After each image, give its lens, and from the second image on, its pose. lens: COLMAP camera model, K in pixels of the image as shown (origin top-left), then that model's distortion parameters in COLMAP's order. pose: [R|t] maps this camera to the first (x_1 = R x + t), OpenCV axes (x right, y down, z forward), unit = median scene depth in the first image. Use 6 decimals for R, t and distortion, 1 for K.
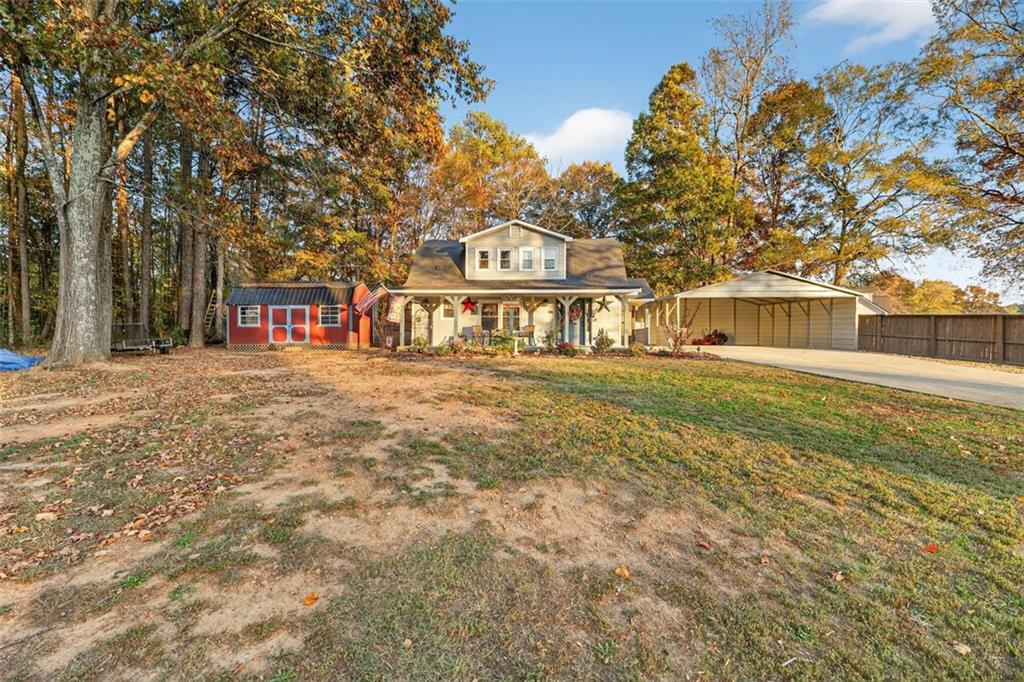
lens RADIAL K [[409.6, 0, 512.0], [0, 409.6, 341.0], [0, 0, 1]] dist [-0.004039, -0.000729]
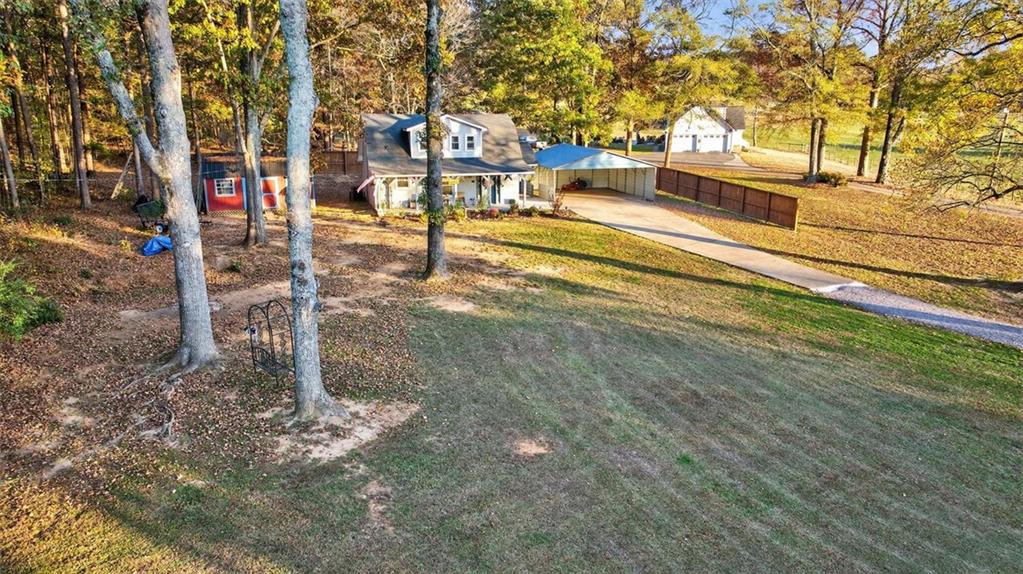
lens RADIAL K [[712.0, 0, 511.5], [0, 712.0, 287.0], [0, 0, 1]] dist [0.036018, 0.000166]
pose [[0.938545, -0.082410, 0.335175, -0.639558], [-0.000627, 0.970670, 0.240416, -0.307144], [-0.345157, -0.225851, 0.910965, -1.390910]]
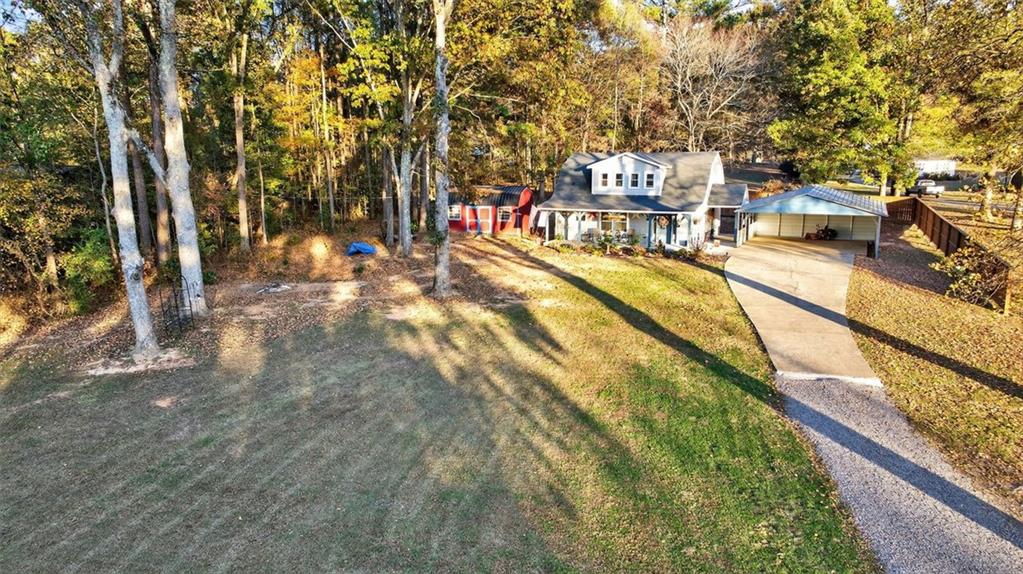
lens RADIAL K [[712.0, 0, 511.5], [0, 712.0, 287.0], [0, 0, 1]] dist [0.036018, 0.000166]
pose [[0.921912, 0.067217, -0.381525, 0.601902], [0.003038, 0.983548, 0.180622, -0.282260], [0.387389, -0.167677, 0.906540, -1.424911]]
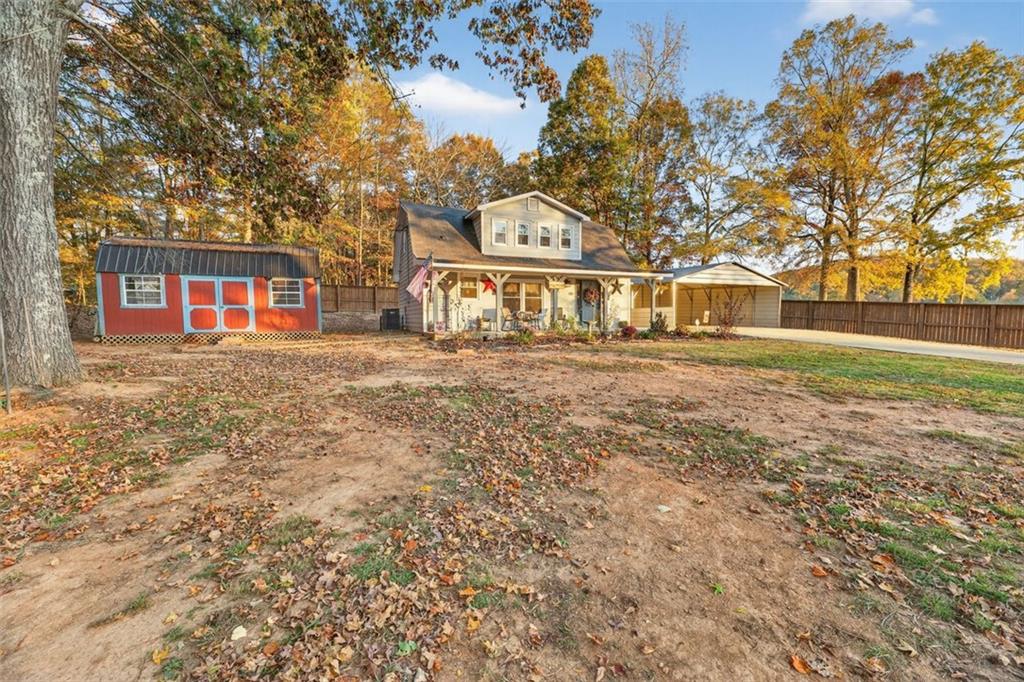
lens RADIAL K [[409.6, 0, 512.0], [0, 409.6, 341.0], [0, 0, 1]] dist [-0.004039, -0.000729]
pose [[0.902125, -0.032932, 0.430217, -0.440571], [0.010173, 0.998429, 0.055097, -0.013001], [-0.431355, -0.045328, 0.901043, 0.181984]]
